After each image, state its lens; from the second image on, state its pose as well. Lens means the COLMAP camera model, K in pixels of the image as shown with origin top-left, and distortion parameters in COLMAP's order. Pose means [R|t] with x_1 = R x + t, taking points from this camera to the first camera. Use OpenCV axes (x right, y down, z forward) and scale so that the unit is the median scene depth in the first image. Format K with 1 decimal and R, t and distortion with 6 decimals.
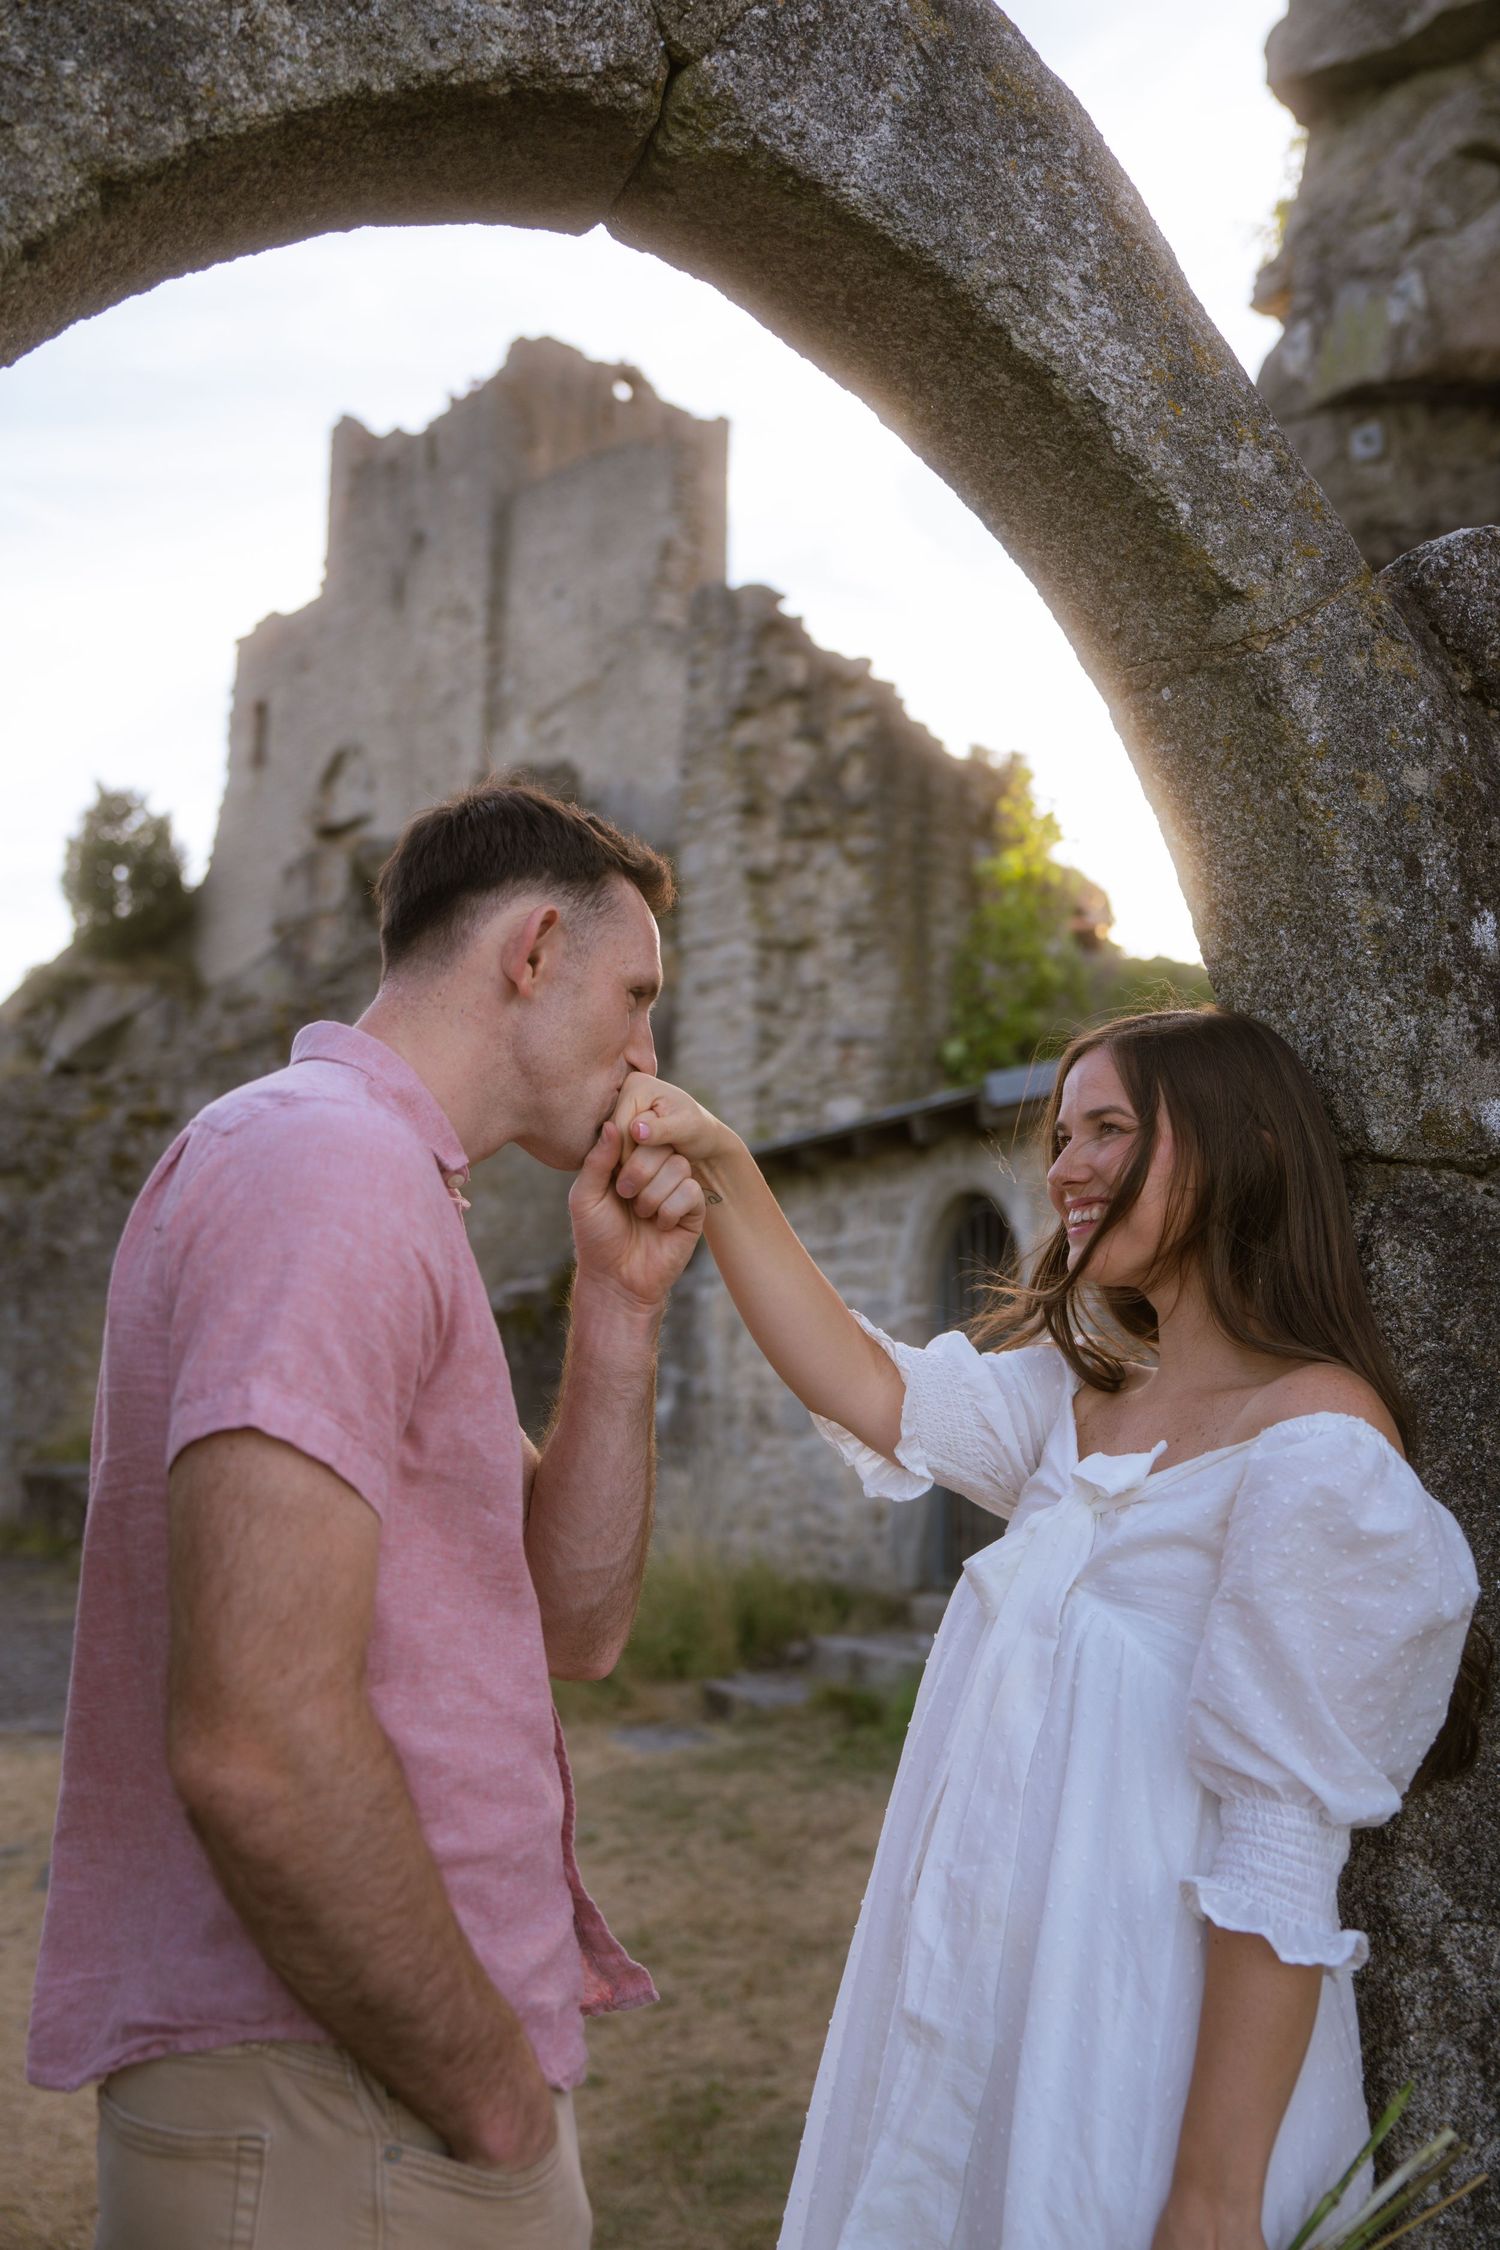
lens RADIAL K [[2239.1, 0, 751.8], [0, 2239.1, 1136.8], [0, 0, 1]] dist [-0.018550, 0.000000]
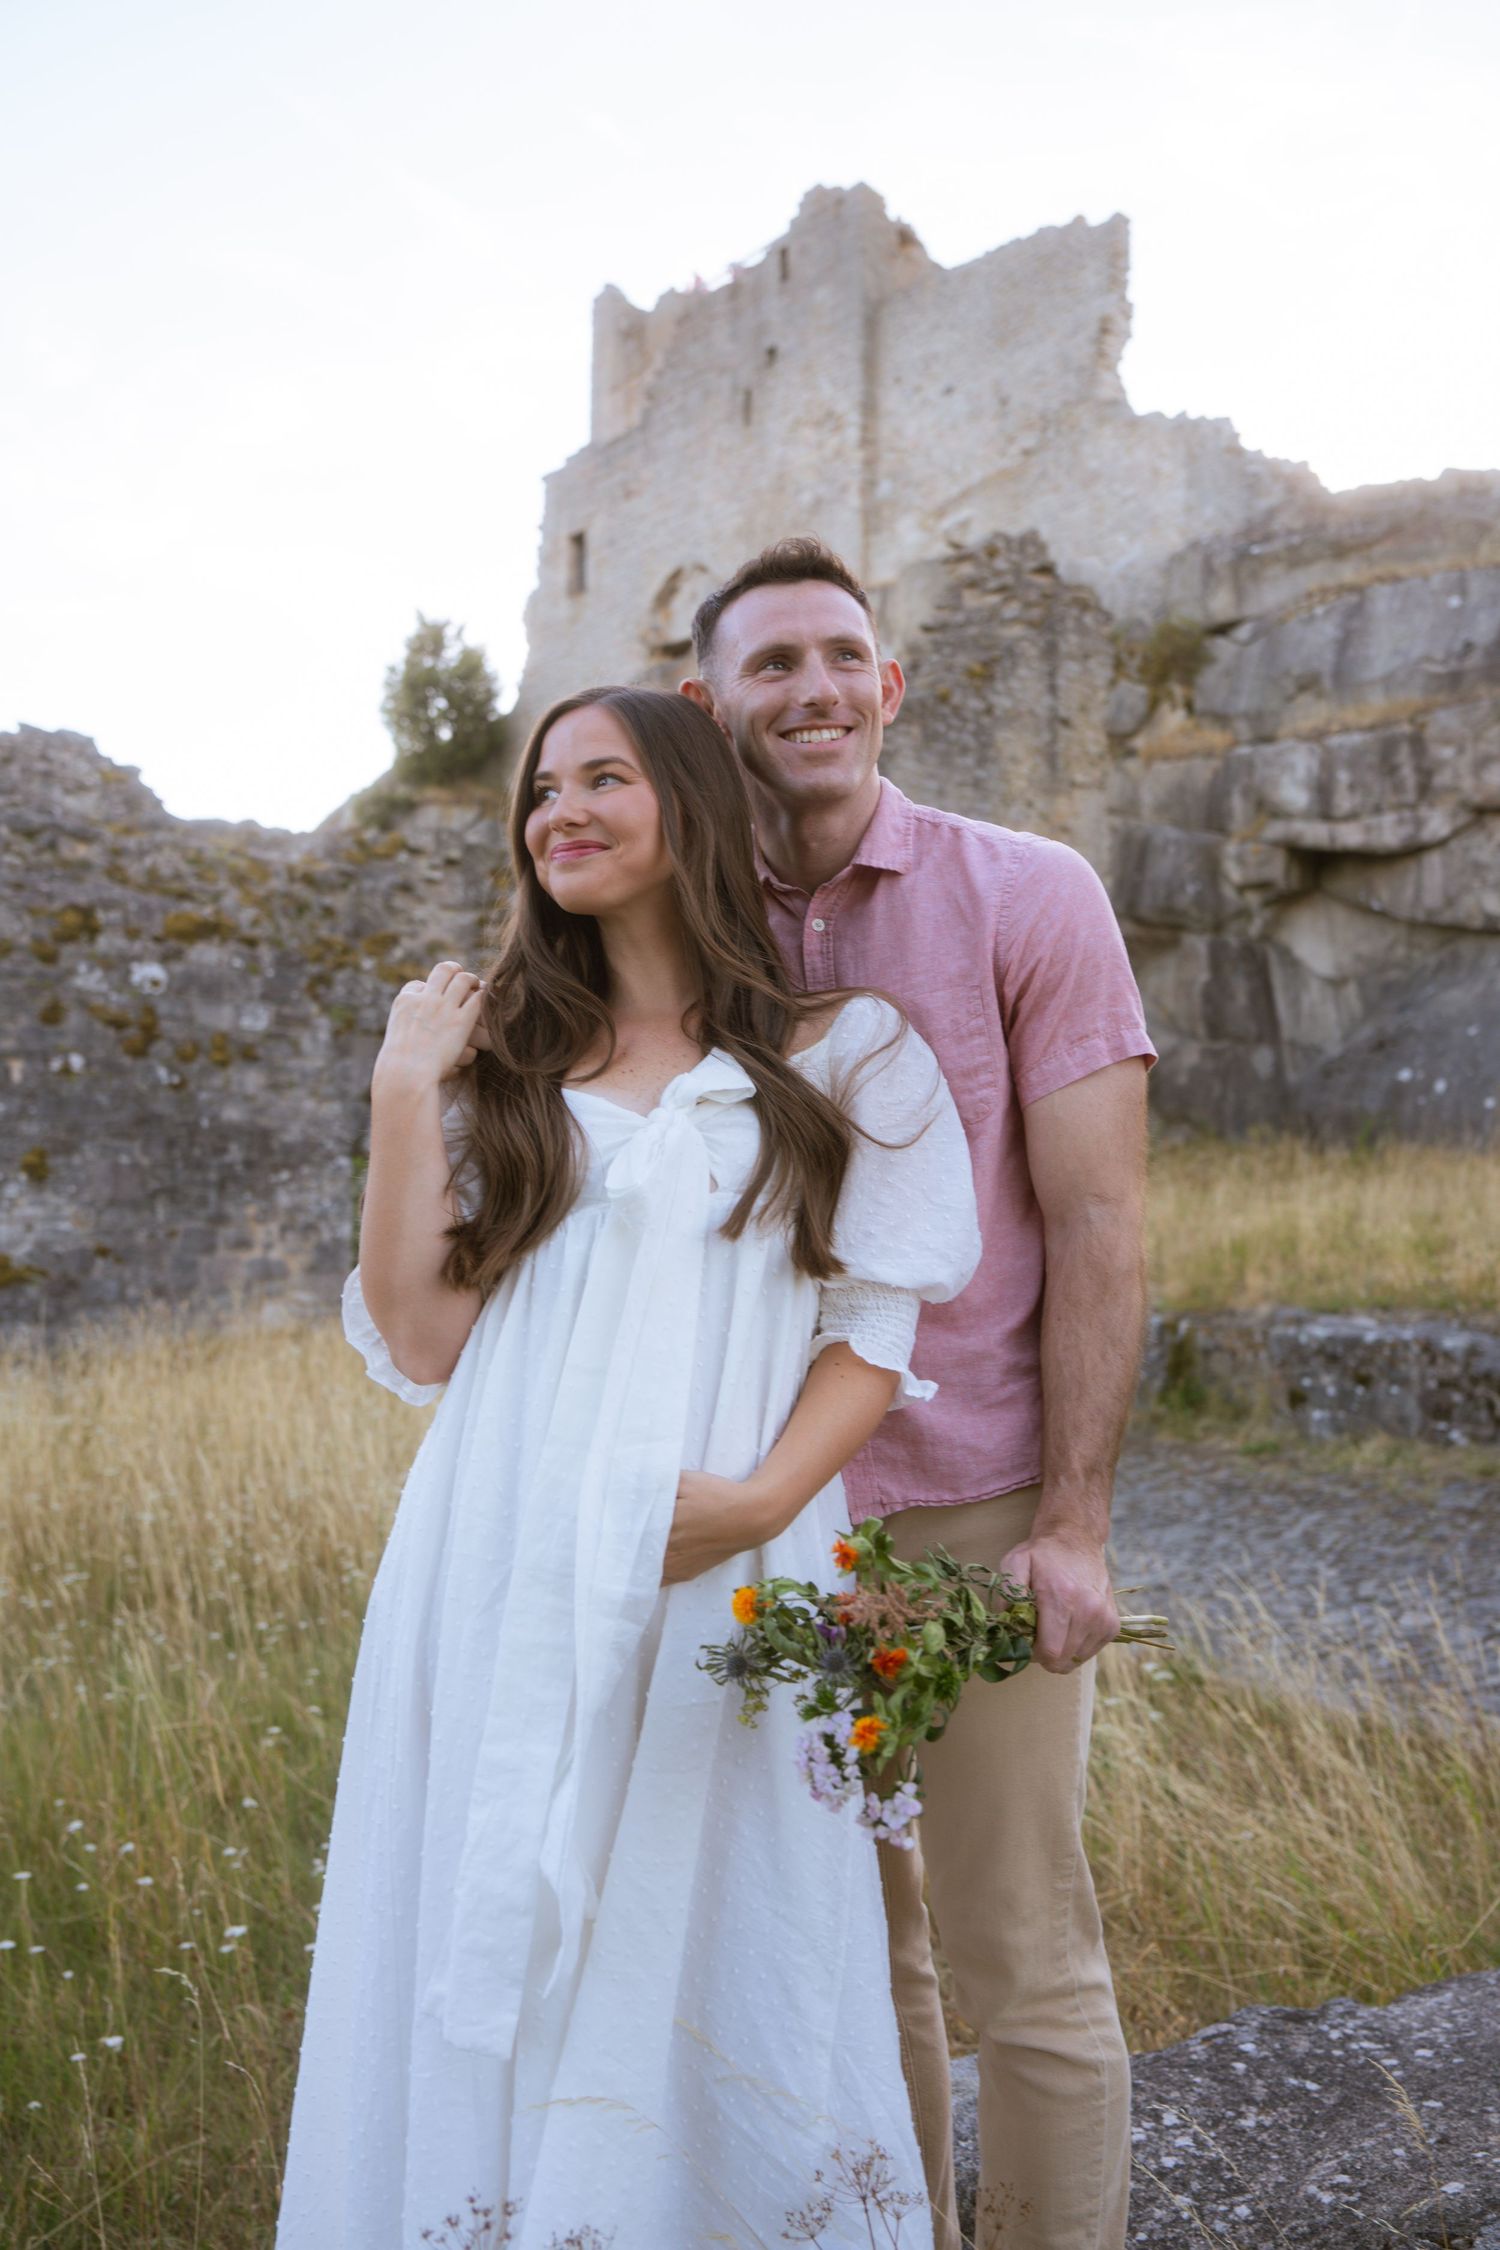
lens RADIAL K [[1704.3, 0, 748.9], [0, 1704.3, 1125.1], [0, 0, 1]] dist [-0.067498, 0.013297]
pose [[0.998952, -0.009309, 0.044808, -0.204618], [0.006276, 0.997709, 0.067357, 0.031617], [-0.045333, -0.067005, 0.996722, 0.225430]]
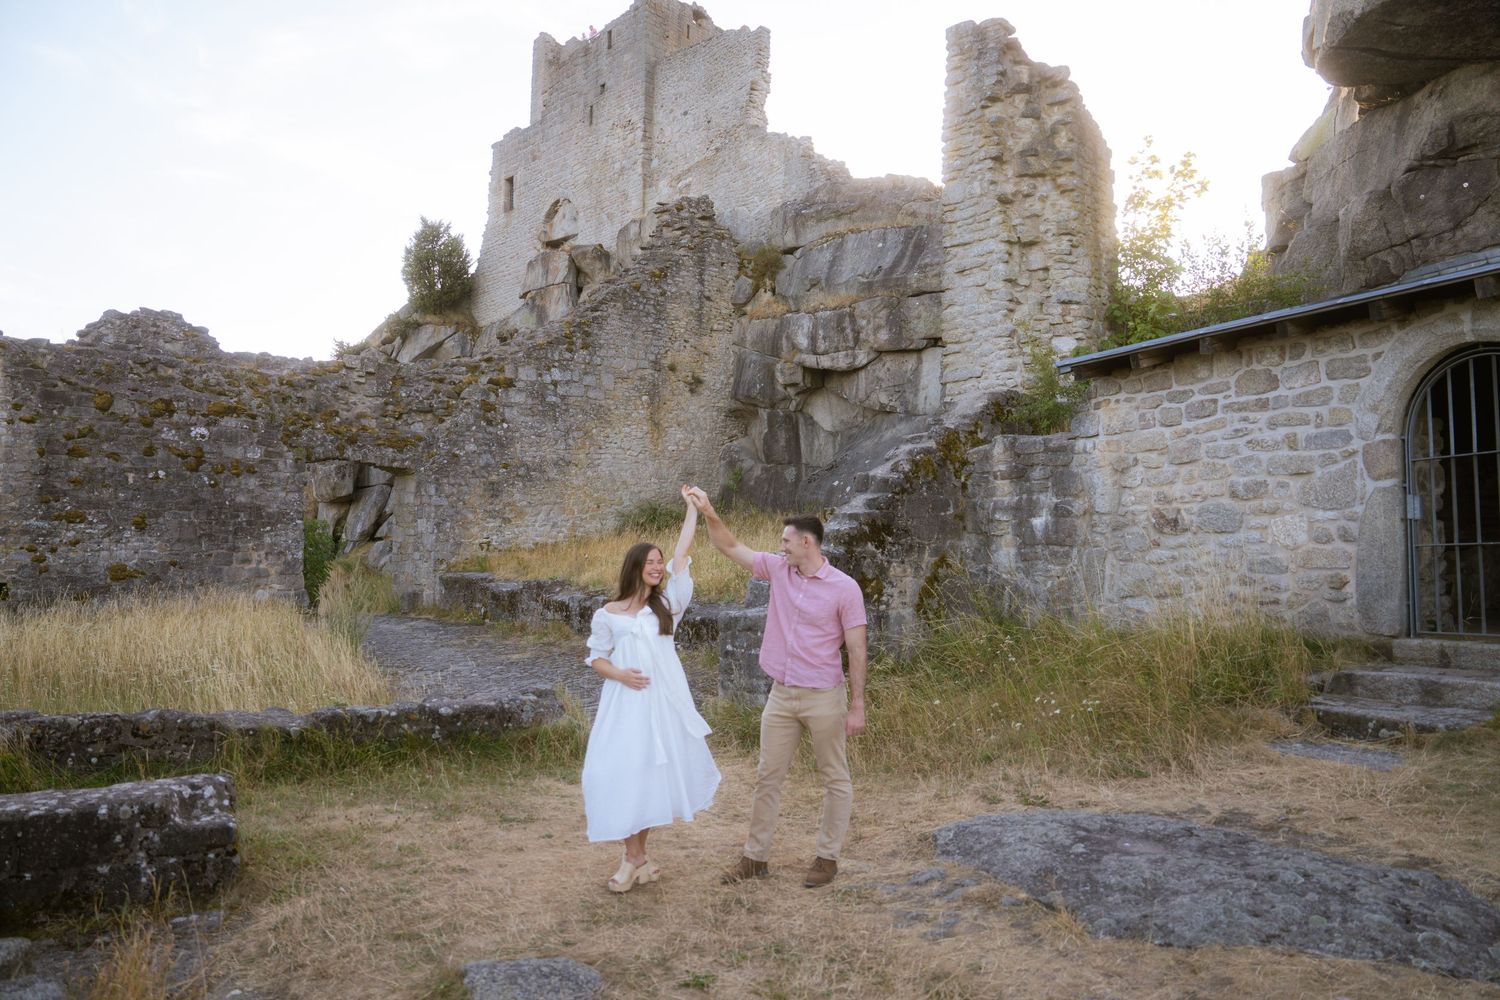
lens RADIAL K [[1047.1, 0, 753.9], [0, 1047.1, 495.6], [0, 0, 1]] dist [-0.073205, 0.028016]
pose [[0.996931, -0.001745, 0.078267, -0.094391], [-0.003483, 0.997773, 0.066603, 0.018726], [-0.078209, -0.066671, 0.994705, 0.102833]]
